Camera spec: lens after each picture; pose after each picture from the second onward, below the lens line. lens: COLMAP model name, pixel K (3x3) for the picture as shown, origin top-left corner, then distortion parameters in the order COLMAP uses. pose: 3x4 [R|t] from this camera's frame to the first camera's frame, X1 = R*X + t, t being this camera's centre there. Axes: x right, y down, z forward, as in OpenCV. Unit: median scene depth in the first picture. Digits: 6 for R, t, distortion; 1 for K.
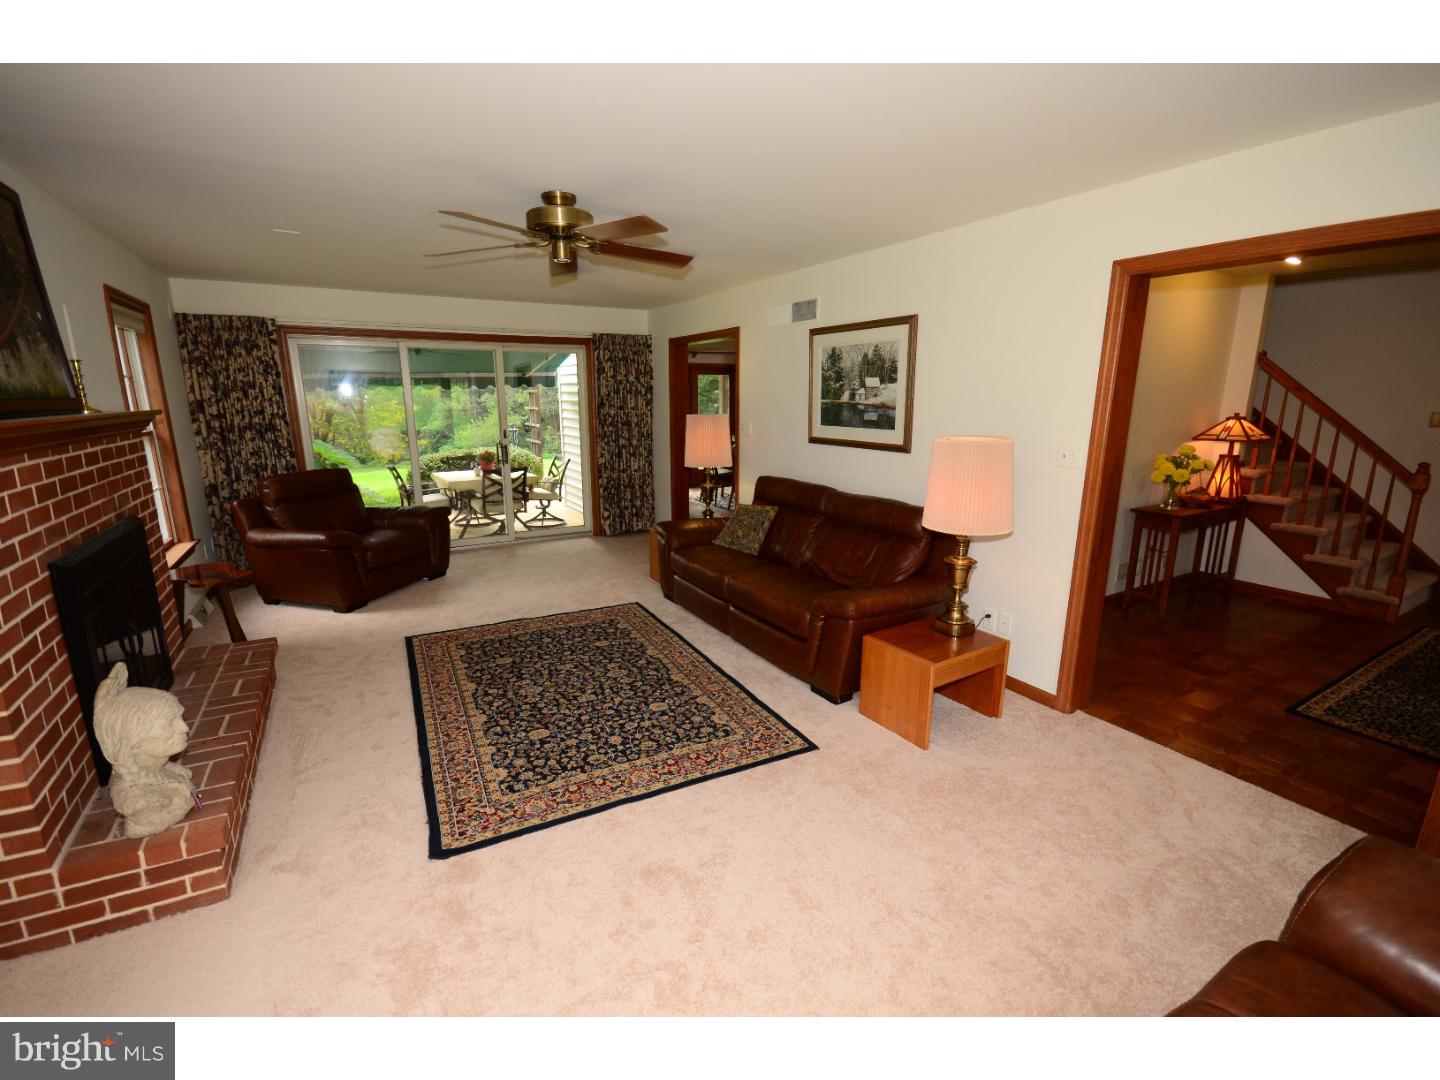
lens RADIAL K [[633.1, 0, 705.0], [0, 633.1, 539.0], [0, 0, 1]] dist [-0.002995, 0.001145]
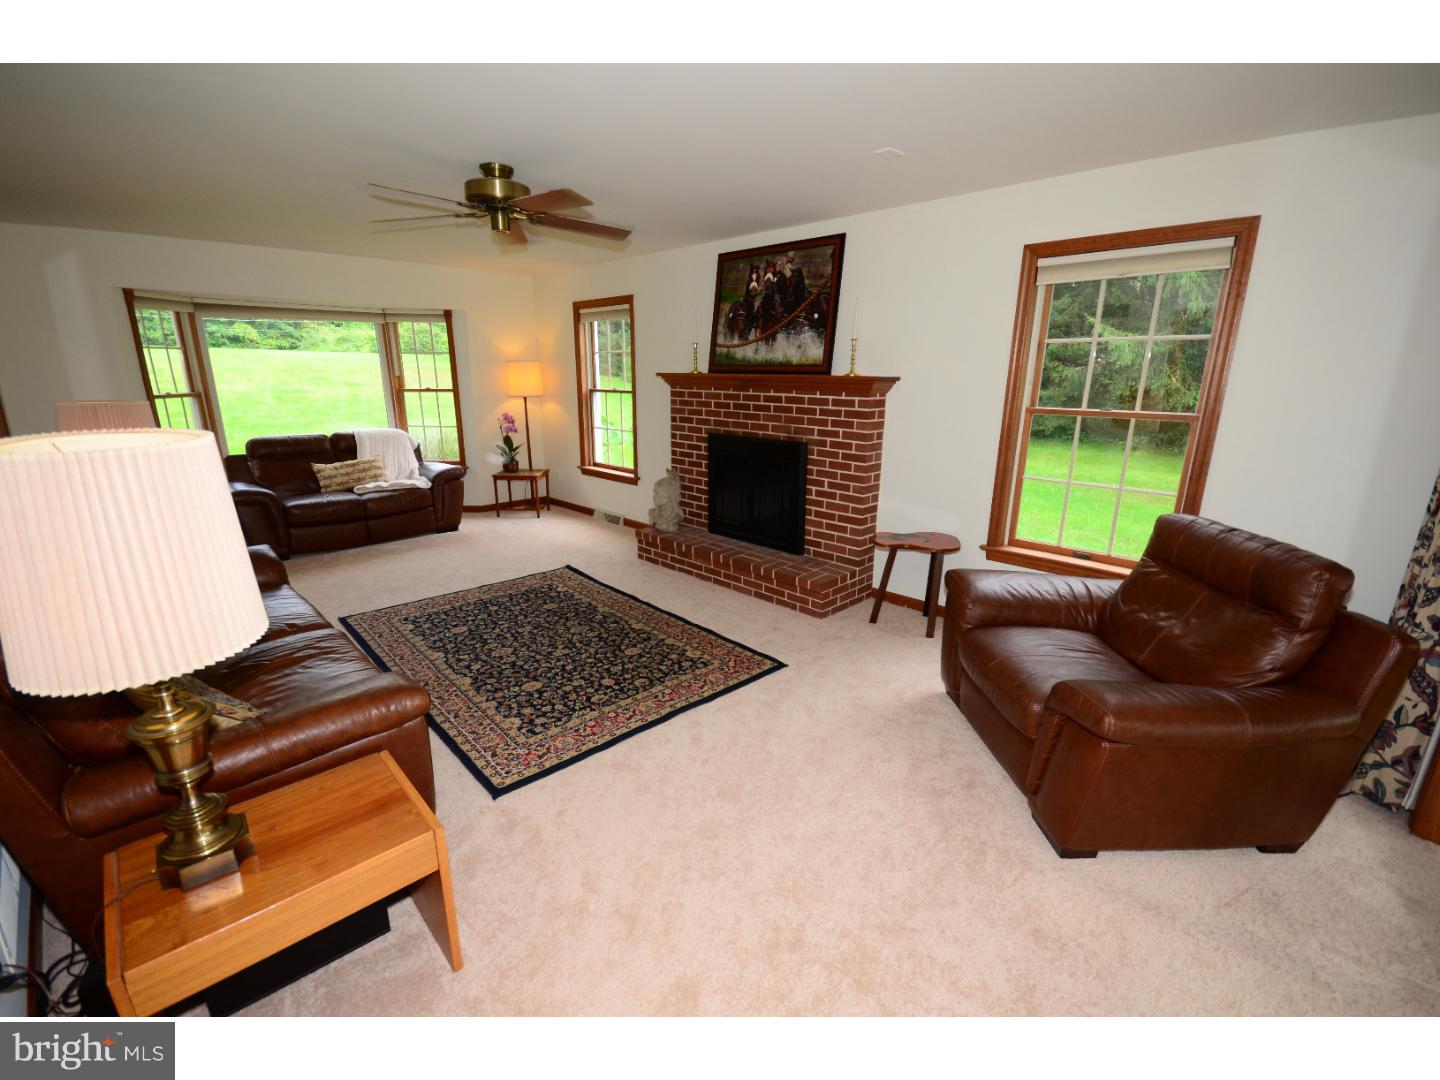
lens RADIAL K [[633.1, 0, 716.6], [0, 633.1, 540.7], [0, 0, 1]] dist [-0.002995, 0.001145]
pose [[-0.962213, 0.066217, -0.264124, -0.191817], [-0.065276, 0.885606, 0.459826, -0.373940], [0.264358, 0.459692, -0.847820, 1.679029]]
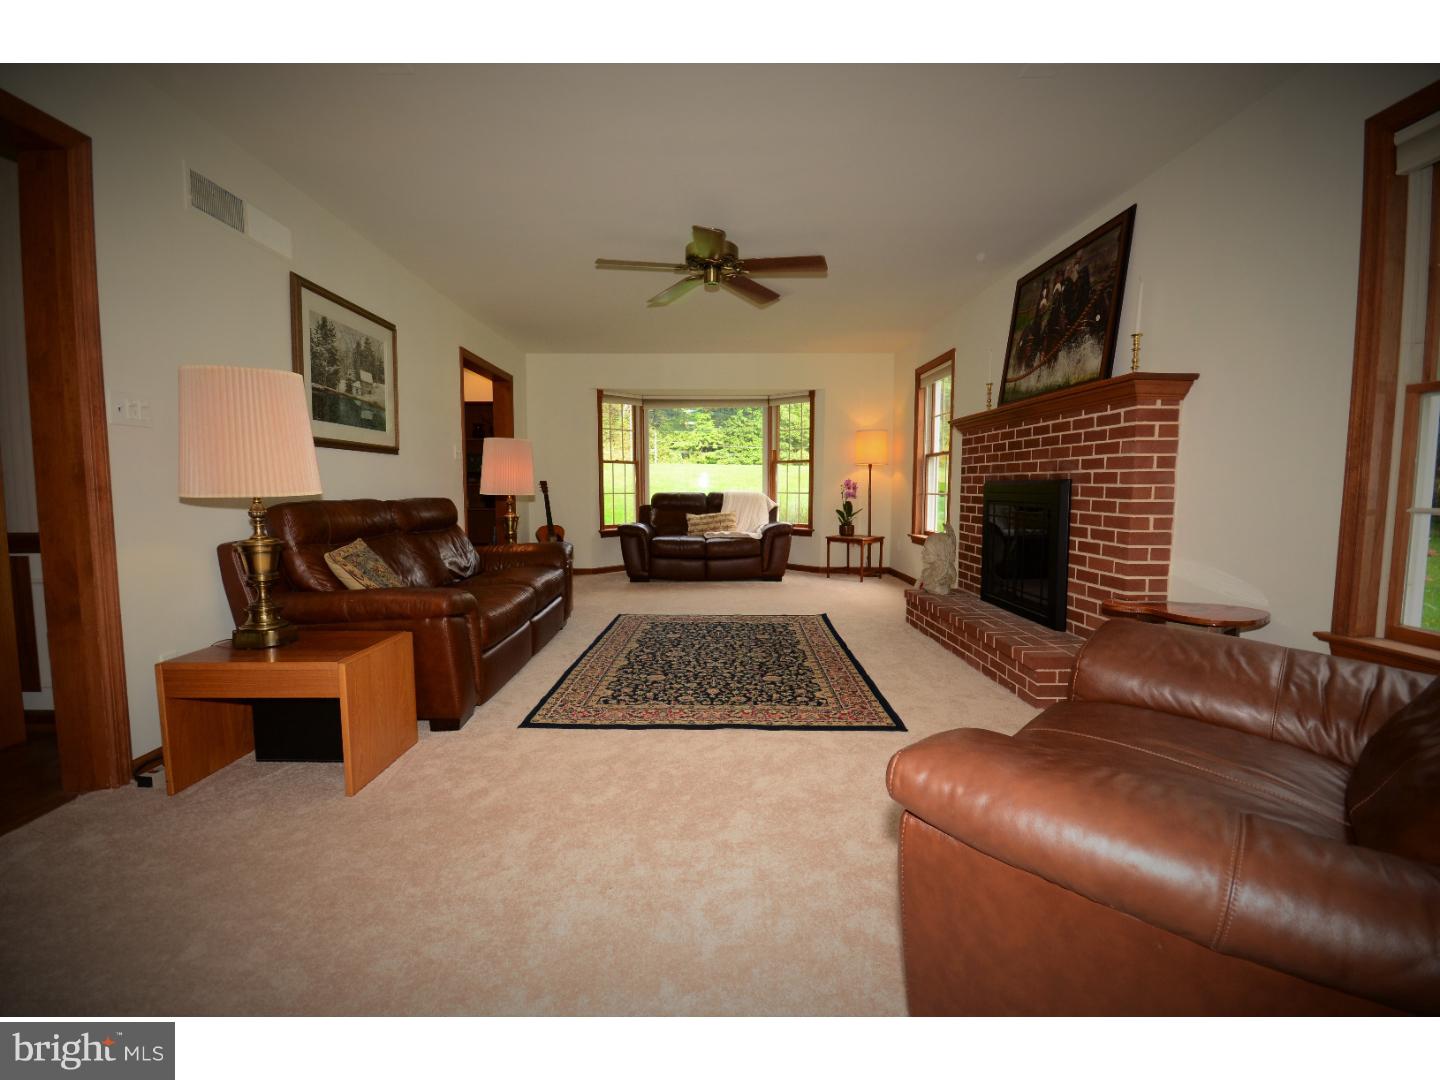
lens RADIAL K [[633.1, 0, 715.2], [0, 633.1, 540.7], [0, 0, 1]] dist [-0.002995, 0.001145]
pose [[-0.881462, -0.041702, 0.470409, -0.625765], [0.103196, 0.955012, 0.278033, -0.231905], [-0.460841, 0.293620, -0.837504, 1.644726]]
